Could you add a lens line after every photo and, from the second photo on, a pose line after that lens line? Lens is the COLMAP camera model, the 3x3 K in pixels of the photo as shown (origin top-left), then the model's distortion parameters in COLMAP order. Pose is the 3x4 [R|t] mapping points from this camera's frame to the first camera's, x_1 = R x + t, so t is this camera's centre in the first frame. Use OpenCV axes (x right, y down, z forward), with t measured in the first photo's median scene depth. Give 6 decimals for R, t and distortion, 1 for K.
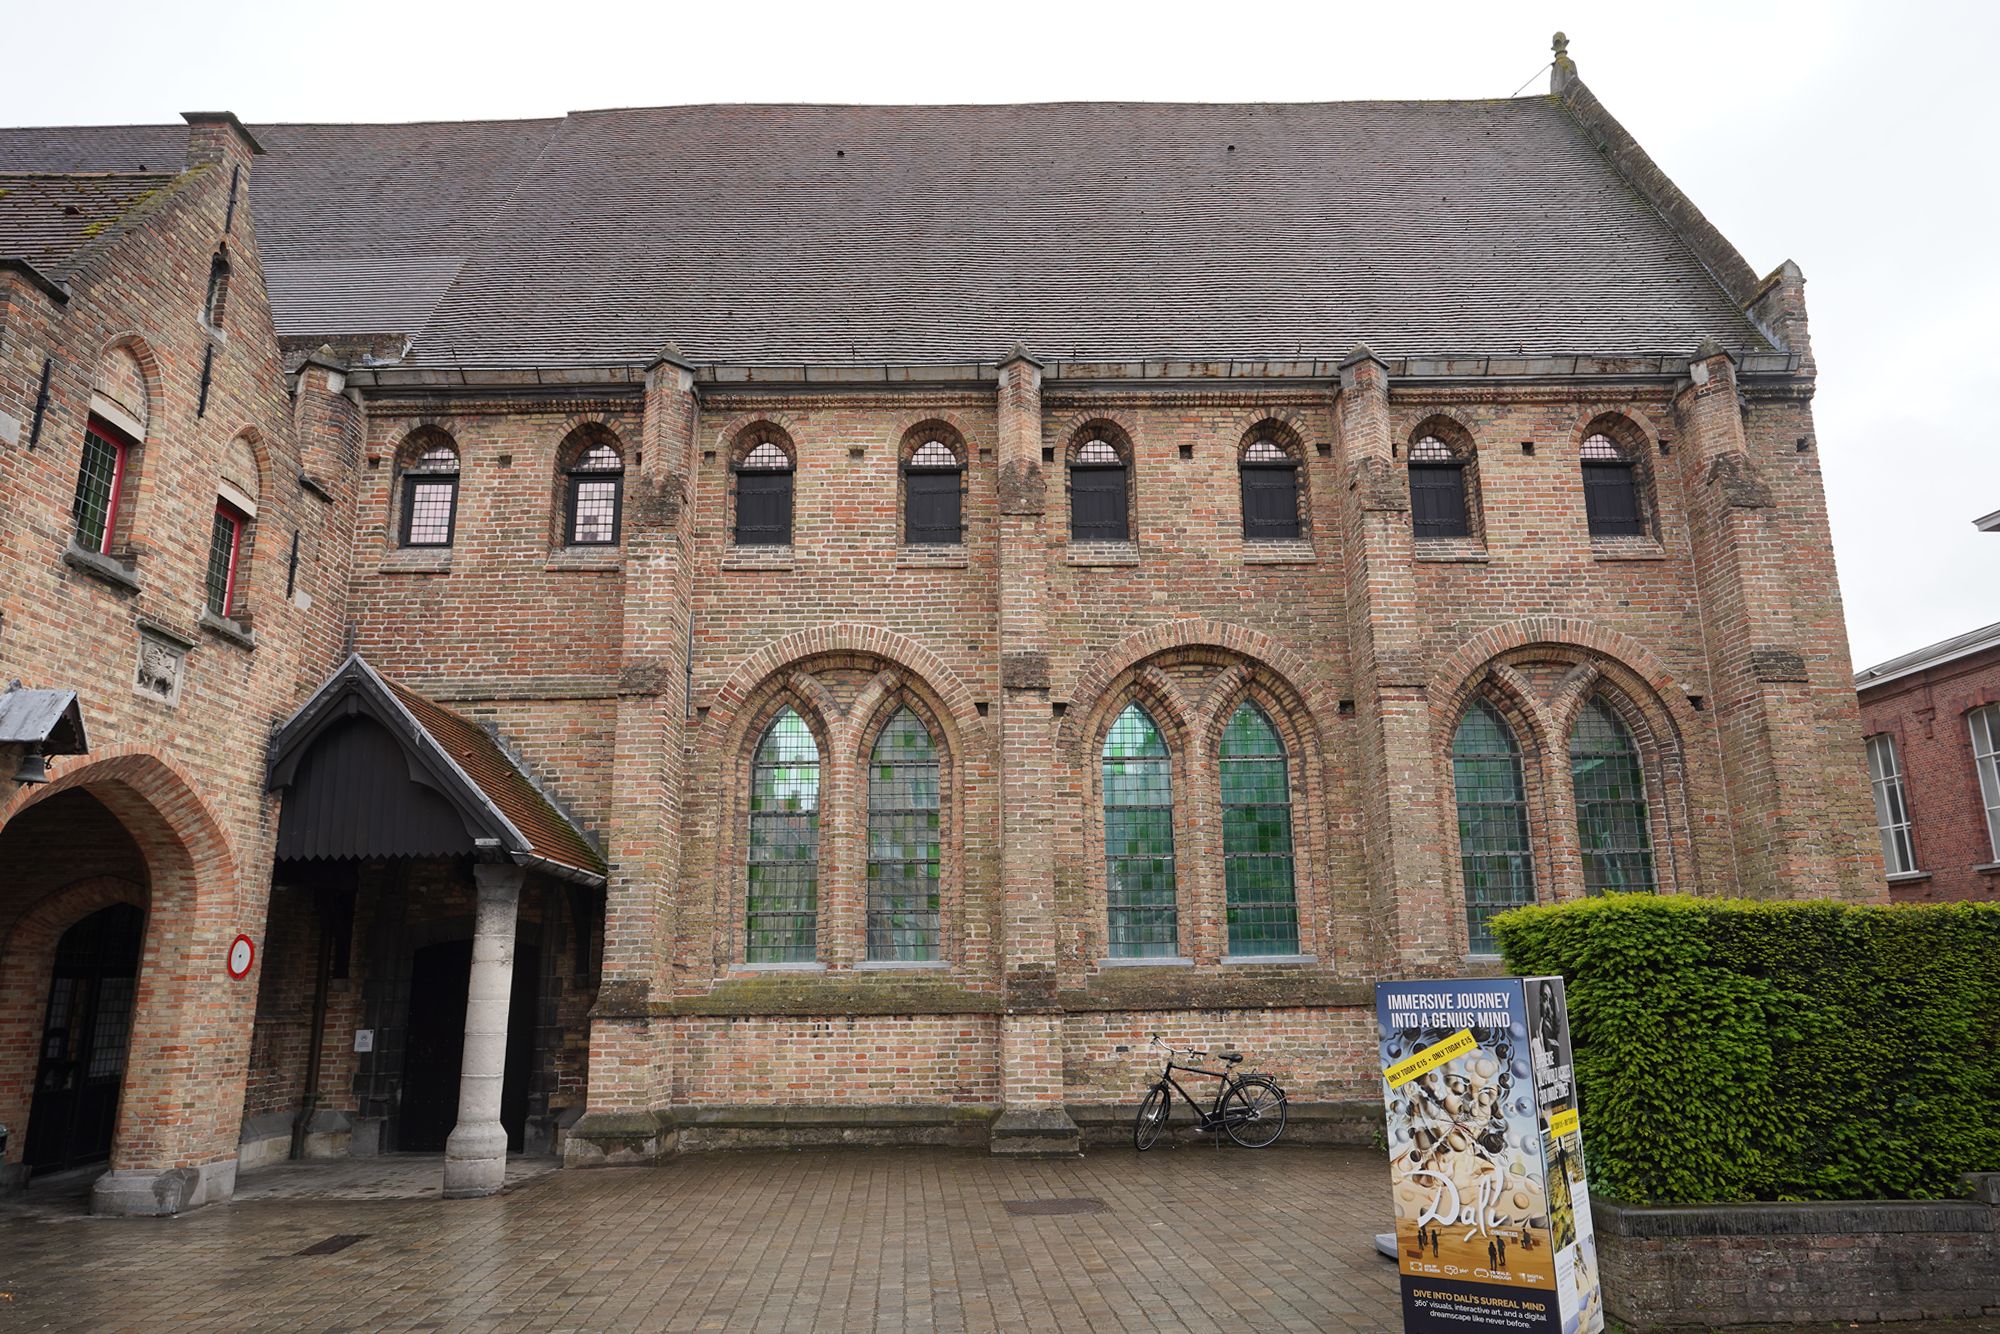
lens RADIAL K [[1353.5, 0, 988.4], [0, 1353.5, 657.8], [0, 0, 1]] dist [-0.017131, 0.022781]
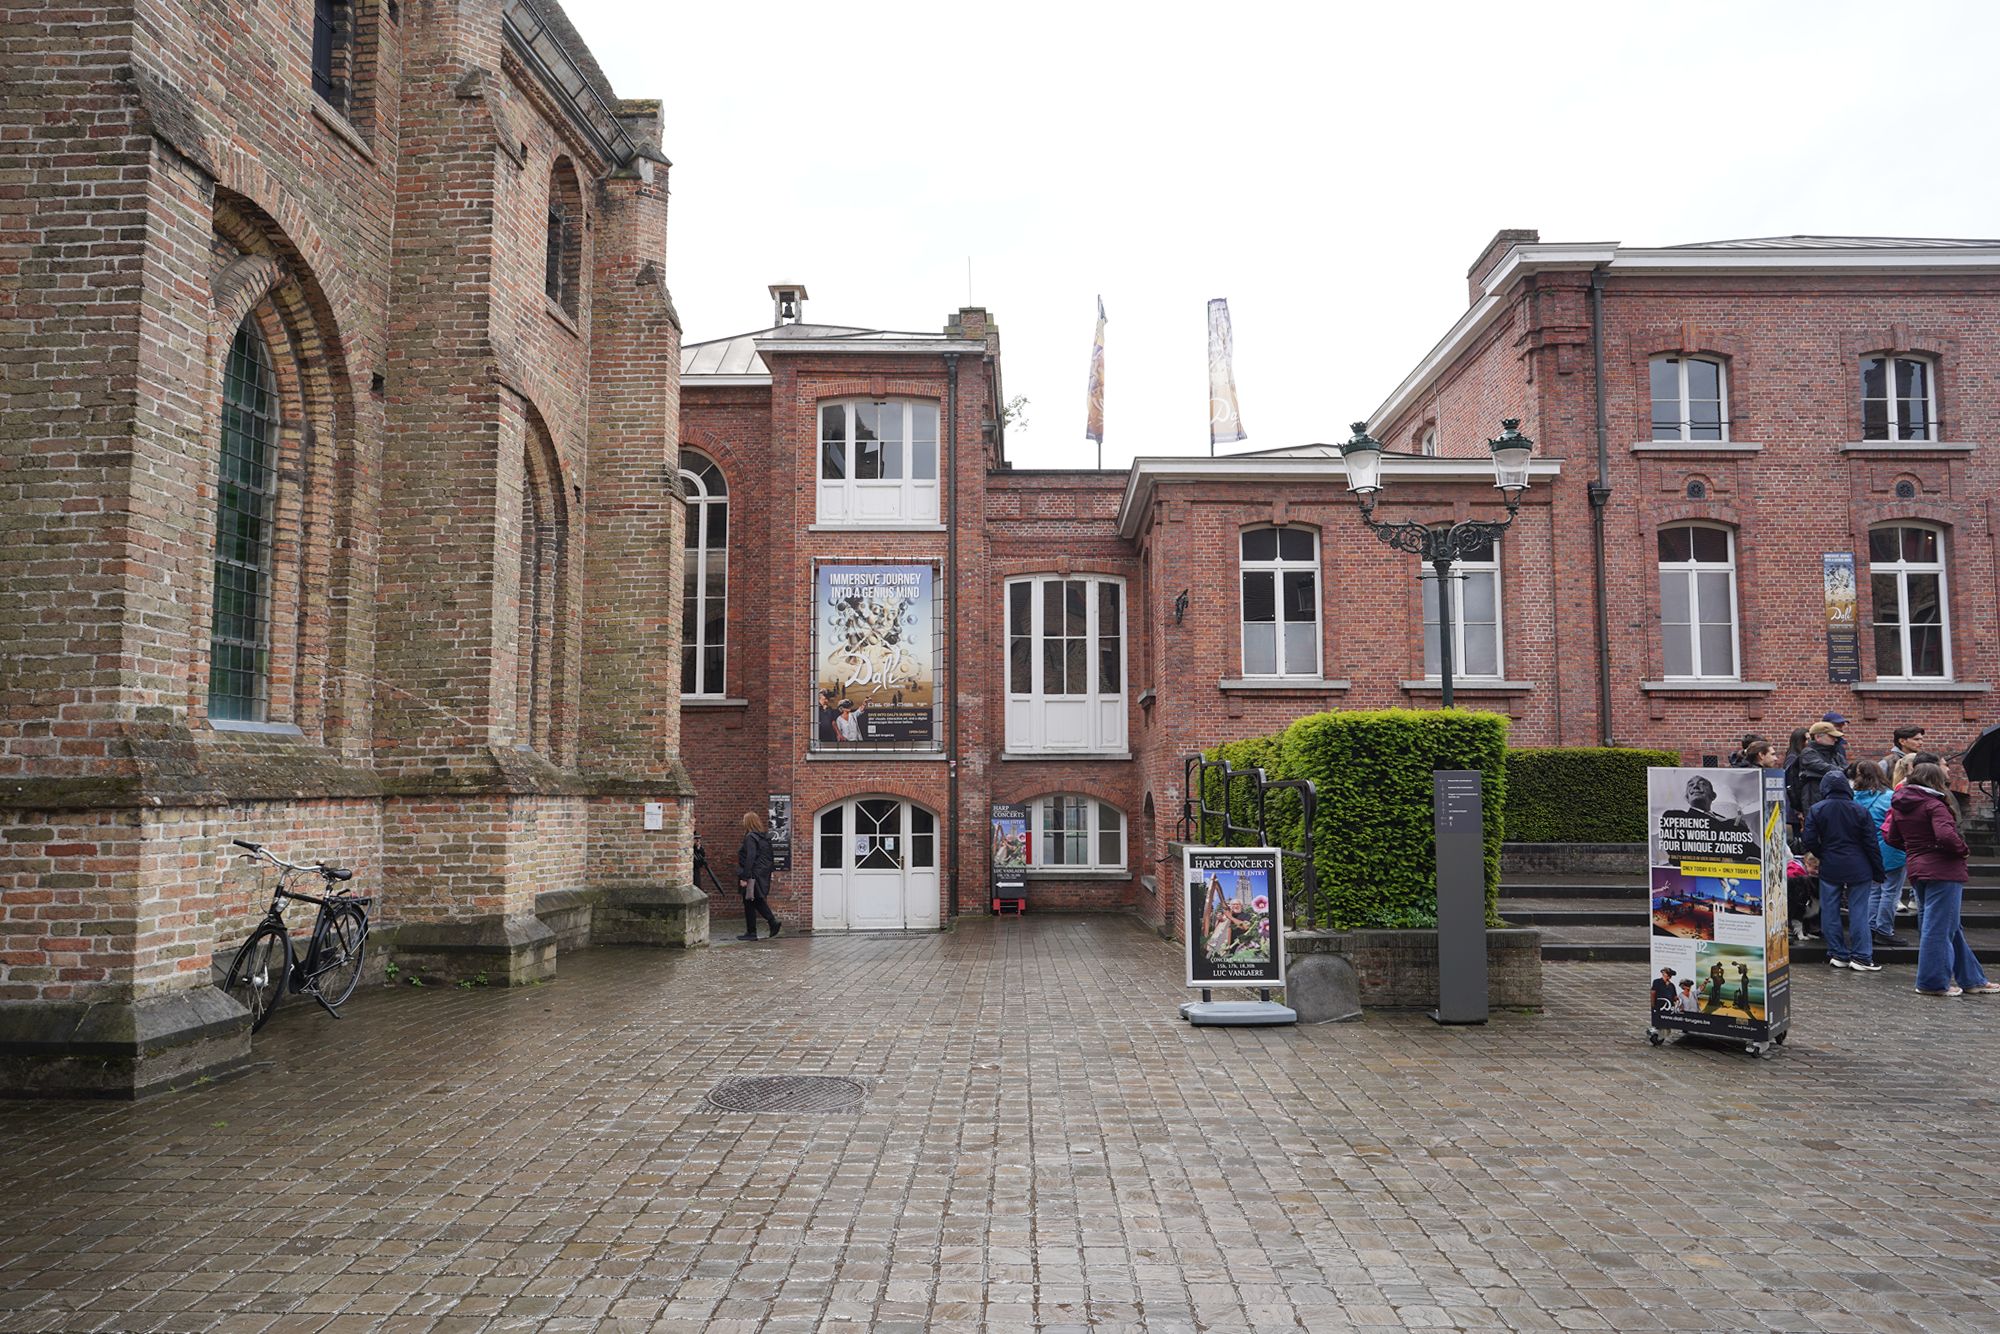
lens RADIAL K [[1353.5, 0, 987.1], [0, 1353.5, 661.6], [0, 0, 1]] dist [-0.017131, 0.022781]
pose [[0.067996, 0.106960, 0.991936, -0.851205], [-0.242470, 0.966199, -0.087563, 0.347007], [-0.967773, -0.234561, 0.091632, 1.285336]]
